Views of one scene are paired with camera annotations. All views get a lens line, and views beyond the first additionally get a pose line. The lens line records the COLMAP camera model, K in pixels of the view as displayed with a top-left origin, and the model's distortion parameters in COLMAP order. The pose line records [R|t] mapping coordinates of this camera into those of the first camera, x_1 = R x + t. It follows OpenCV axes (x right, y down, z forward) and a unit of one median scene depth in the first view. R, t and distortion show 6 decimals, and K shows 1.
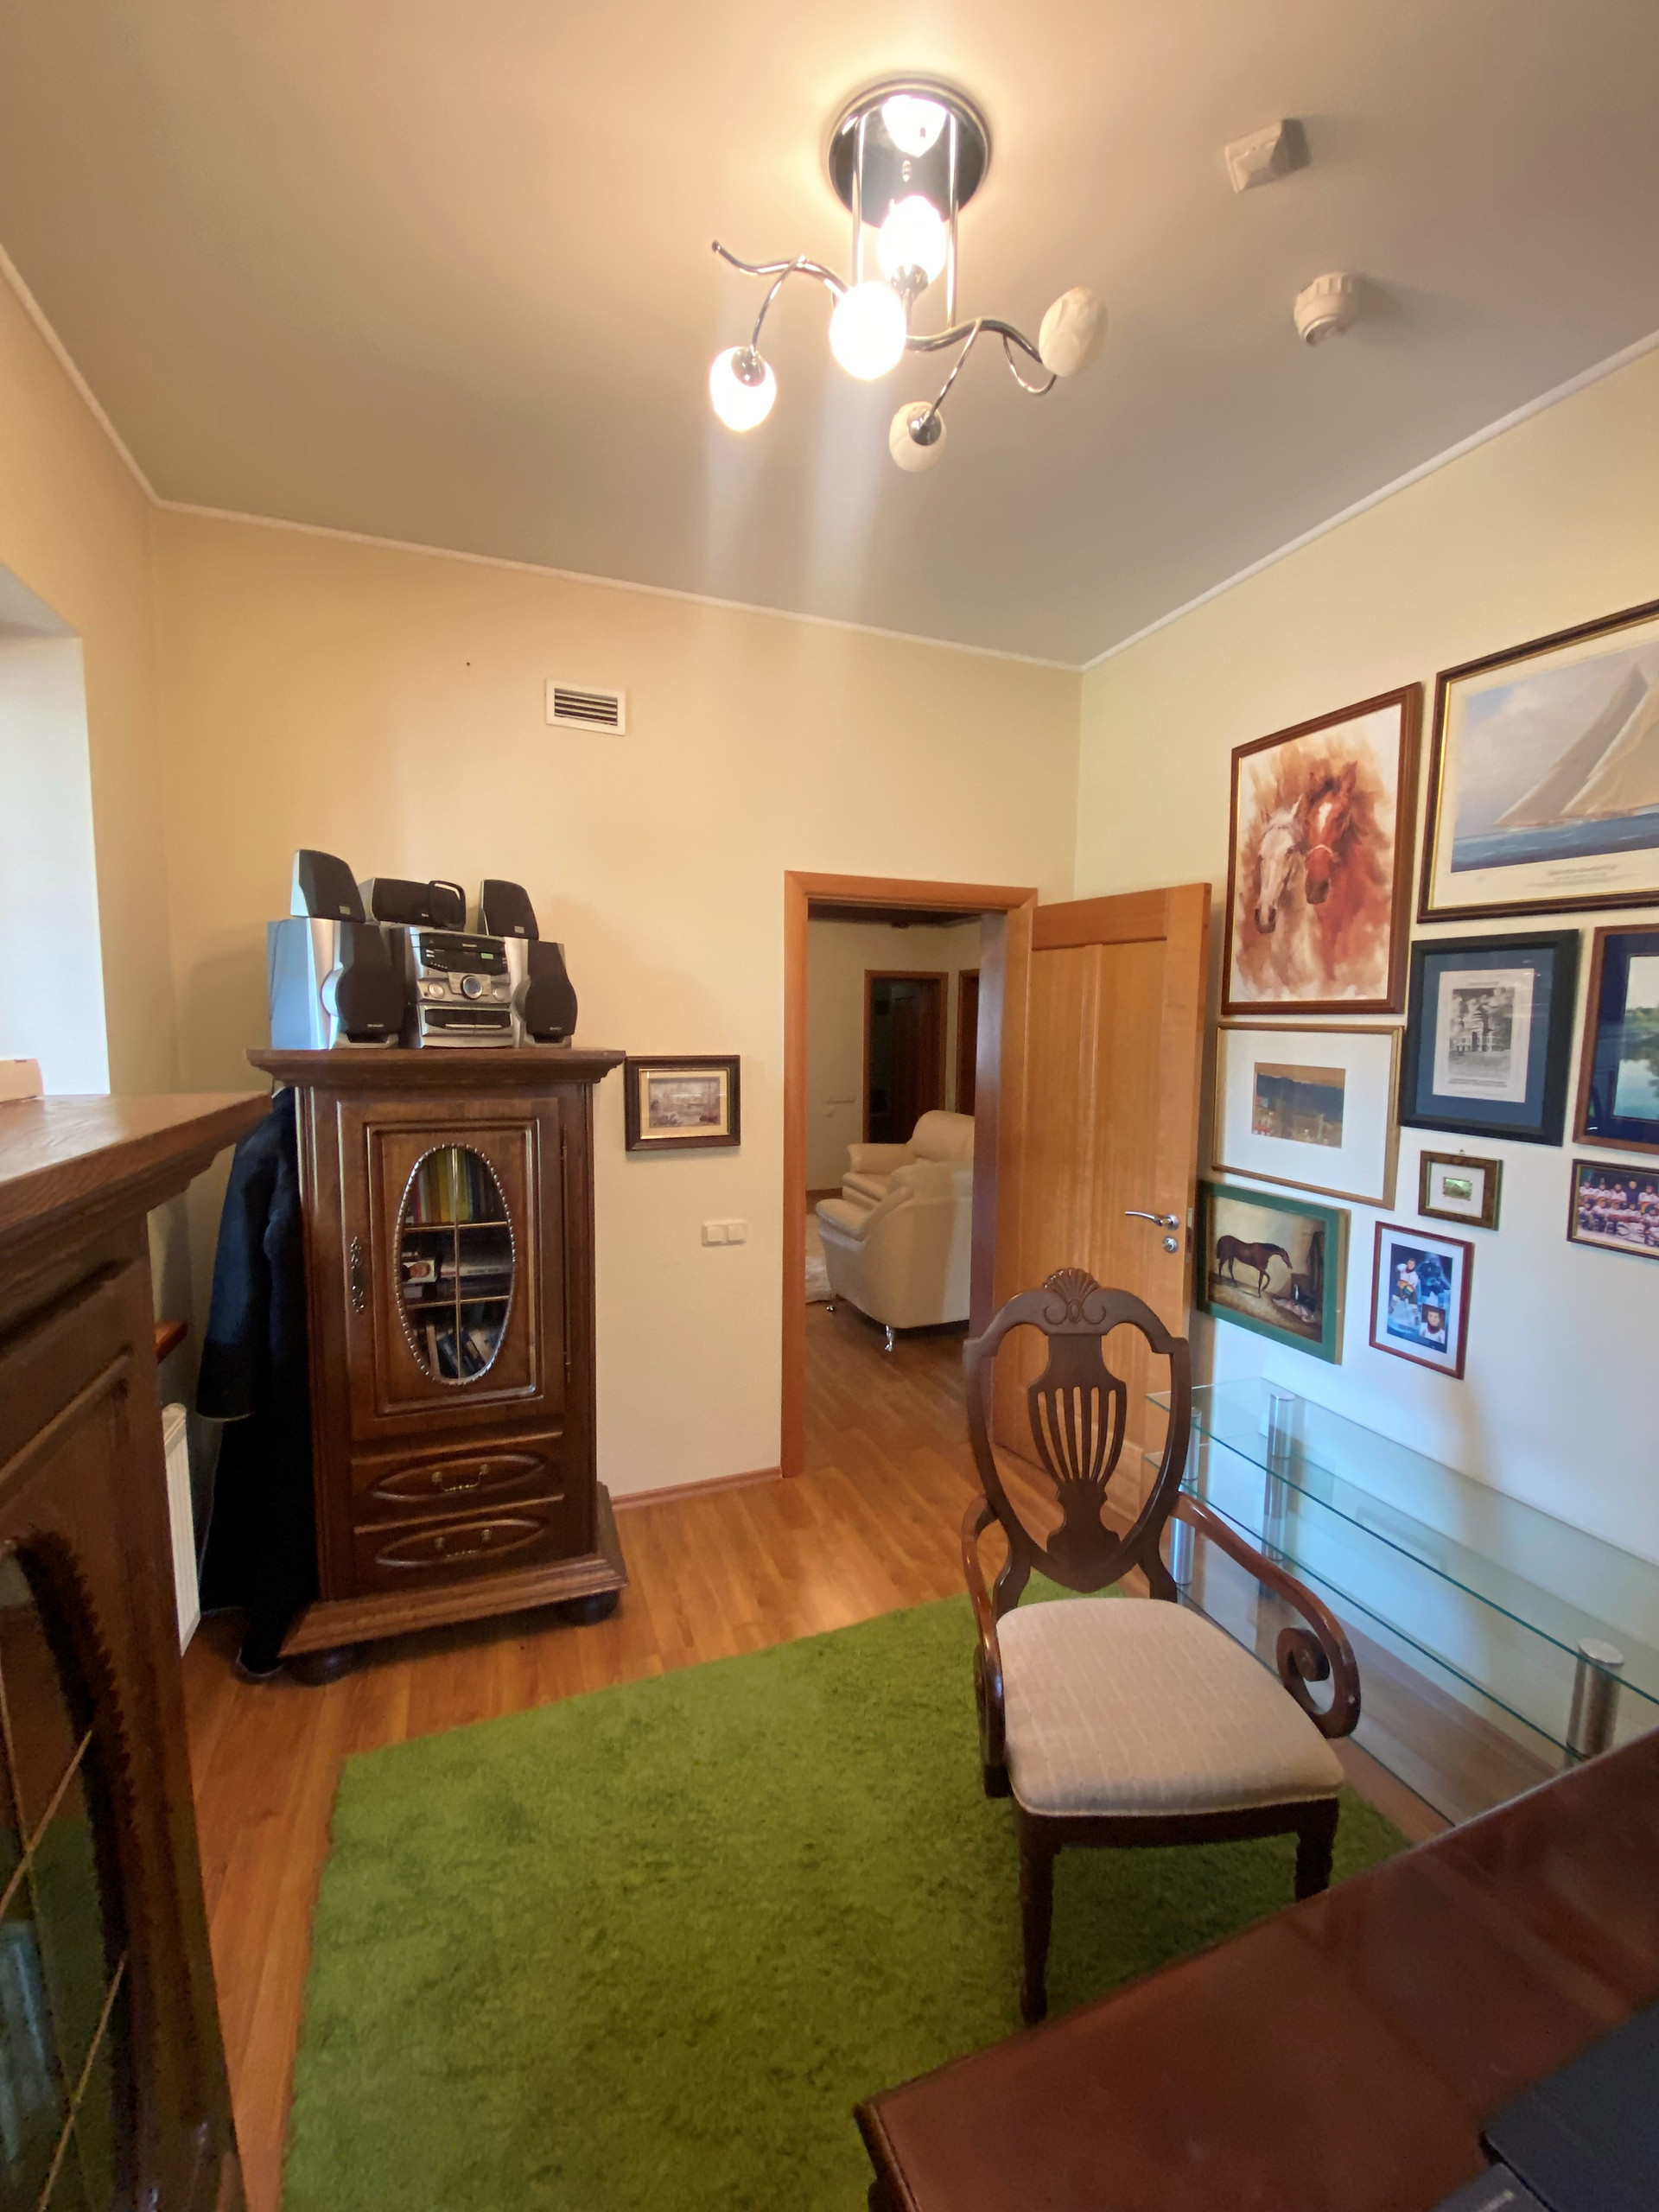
lens RADIAL K [[893.4, 0, 829.5], [0, 893.4, 1106.0], [0, 0, 1]] dist [0.038119, -0.028995]
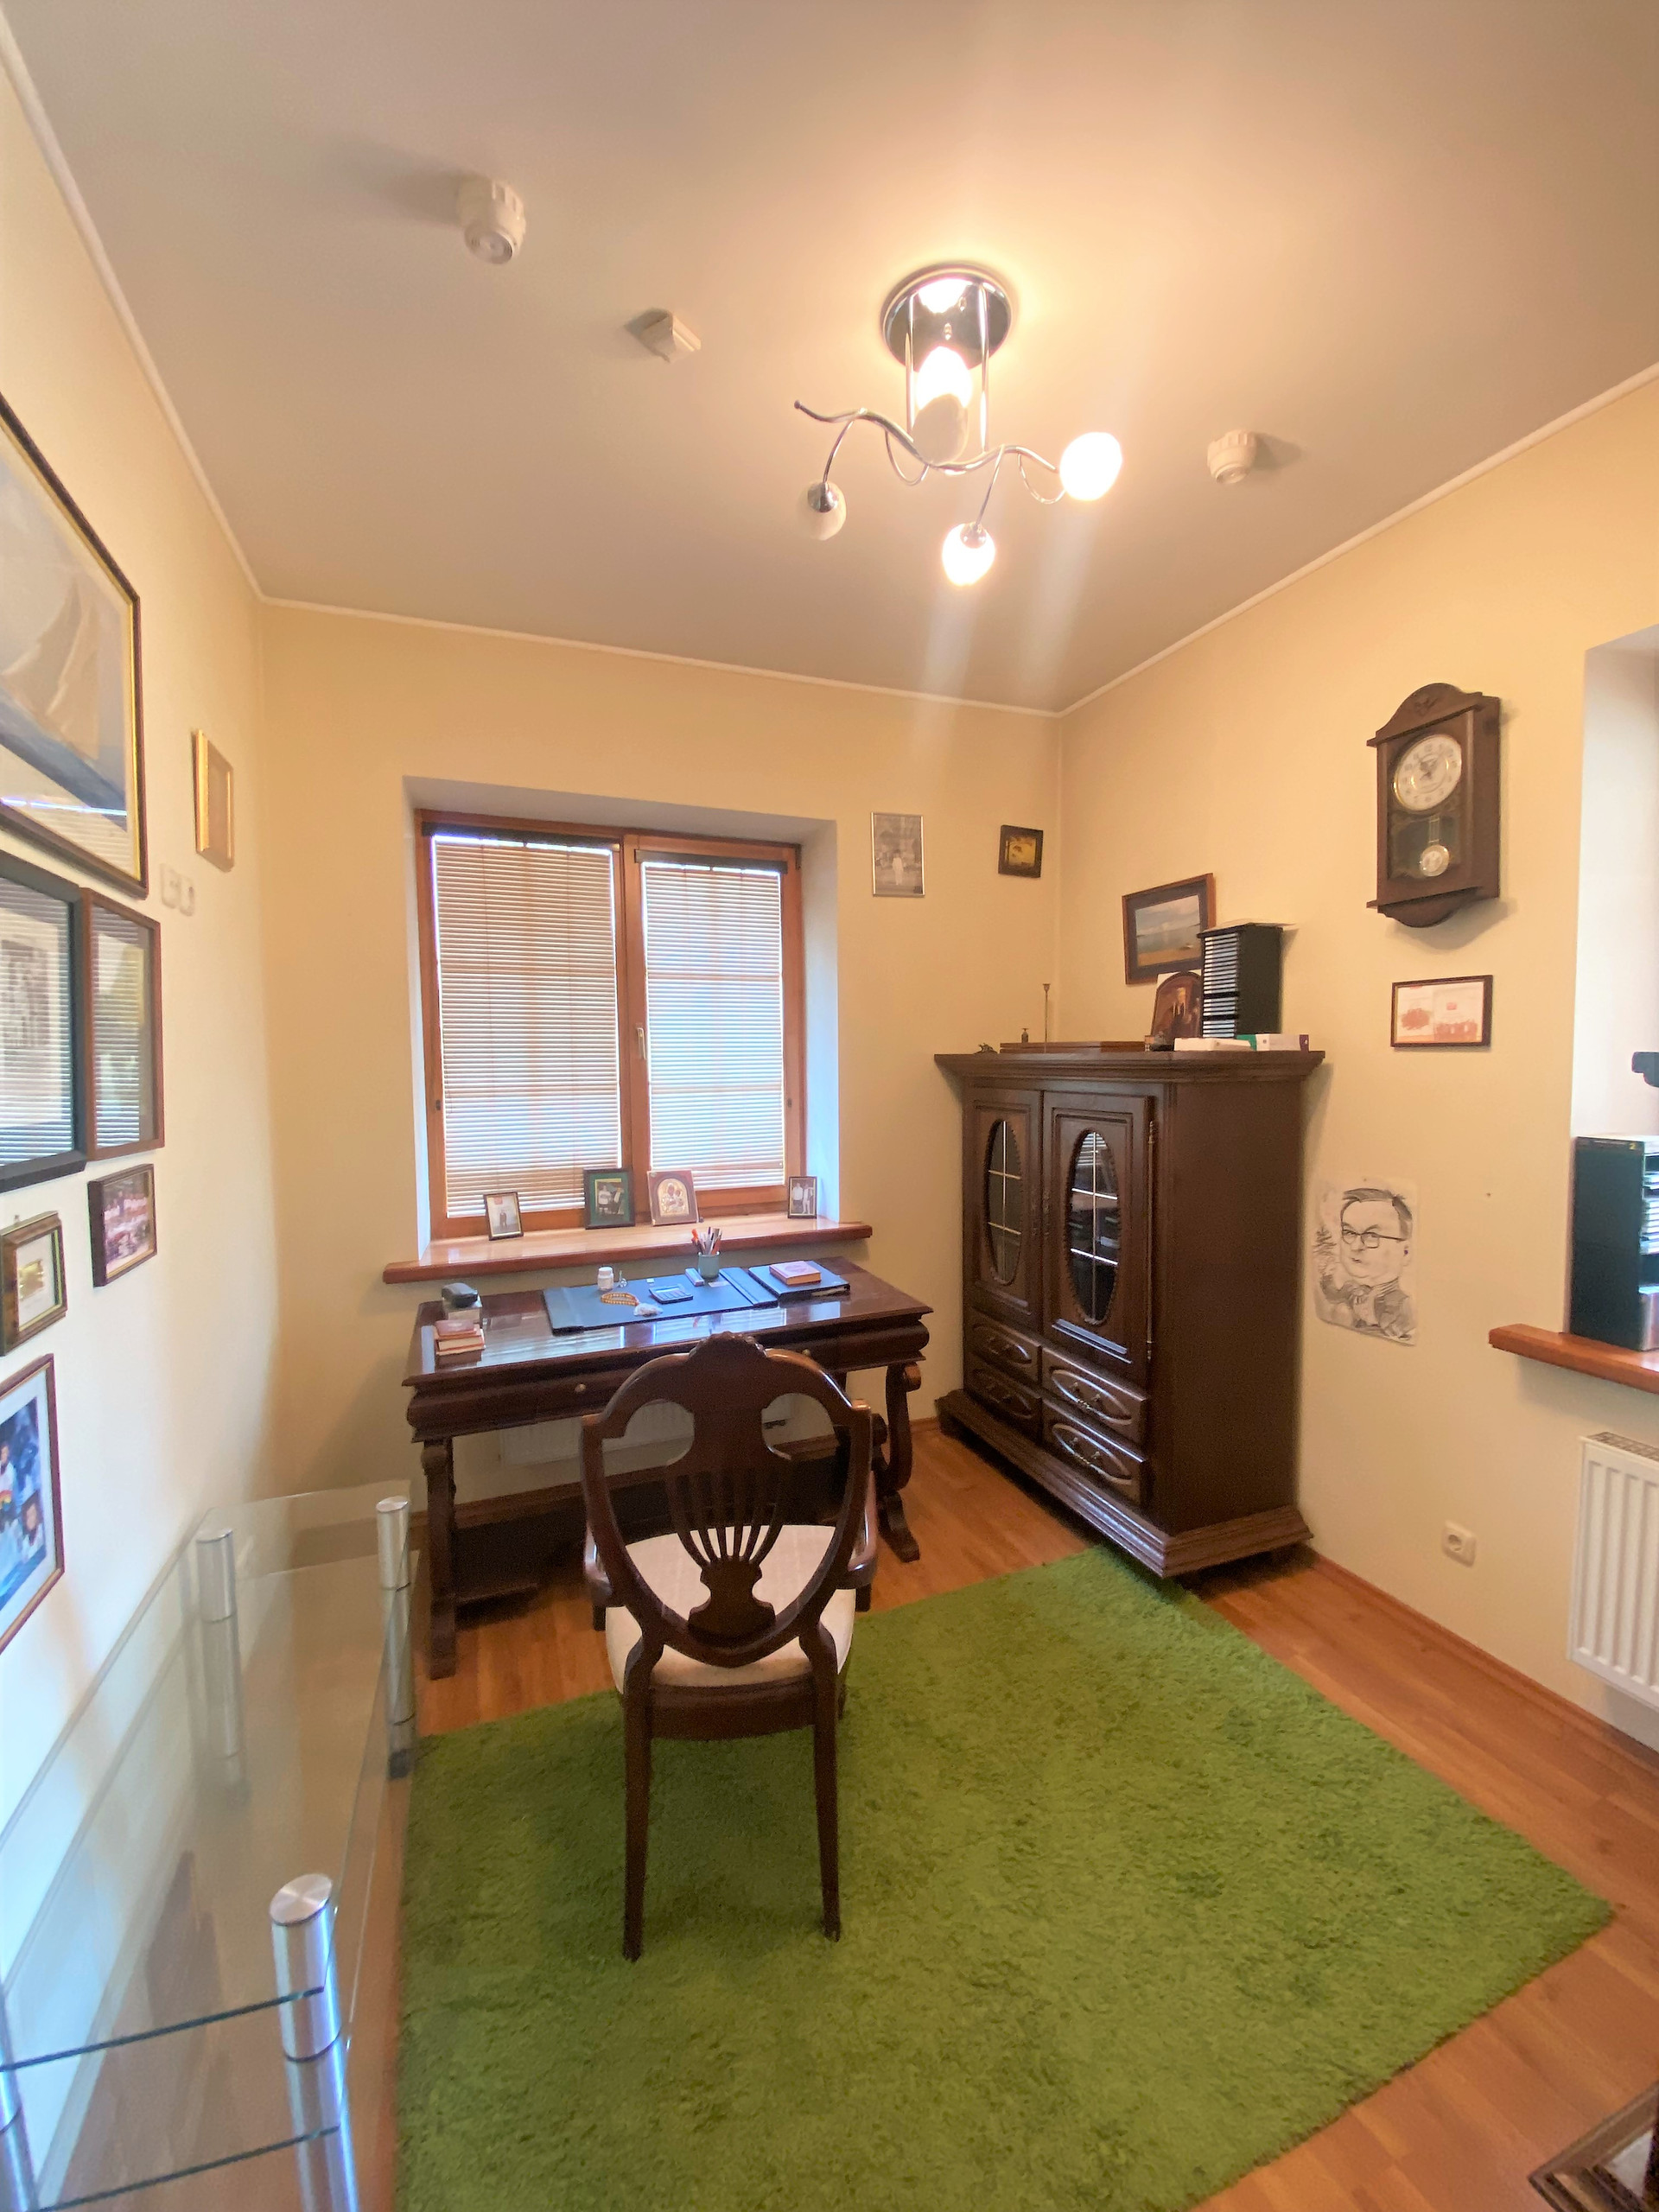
lens RADIAL K [[893.4, 0, 829.5], [0, 893.4, 1106.0], [0, 0, 1]] dist [0.038119, -0.028995]
pose [[-0.999969, 0.003034, -0.007252, 0.164874], [0.001883, 0.988112, 0.153727, -0.103424], [0.007632, 0.153709, -0.988087, 1.467949]]
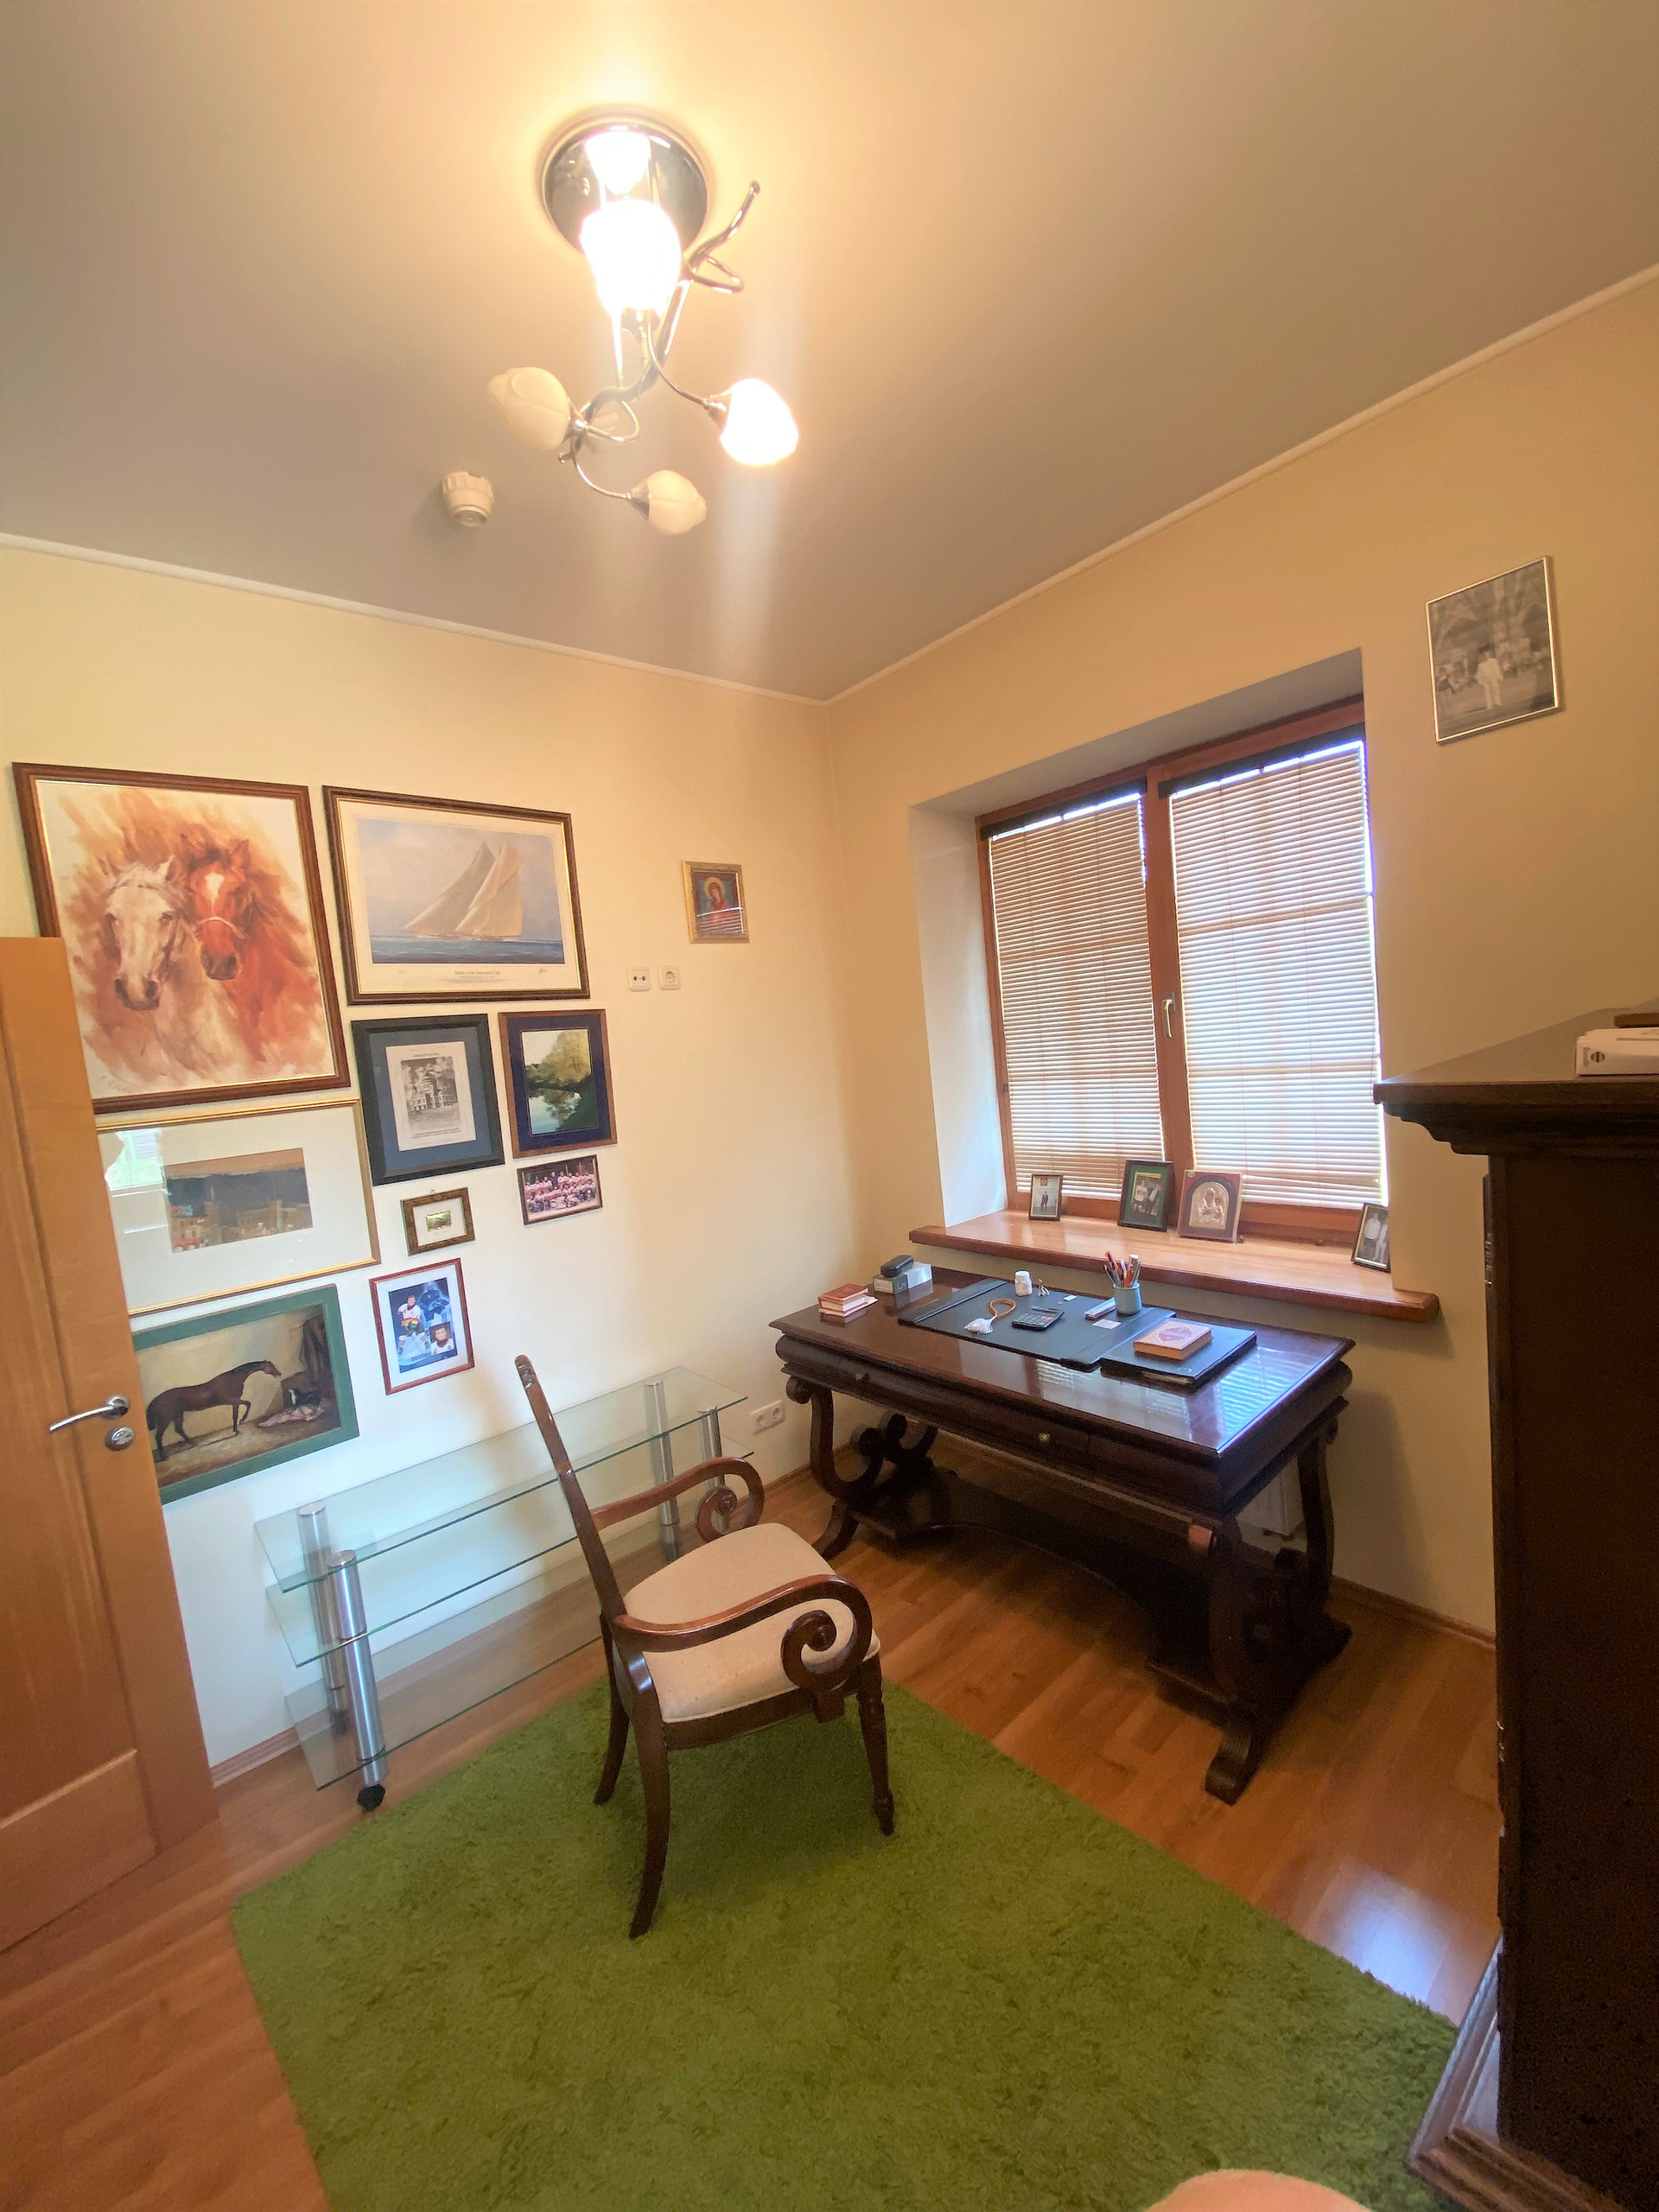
lens RADIAL K [[893.4, 0, 829.5], [0, 893.4, 1106.0], [0, 0, 1]] dist [0.038119, -0.028995]
pose [[-0.339587, -0.052768, 0.939093, -0.580479], [0.190891, 0.973780, 0.123745, -0.102480], [-0.921000, 0.221286, -0.320611, 0.813069]]
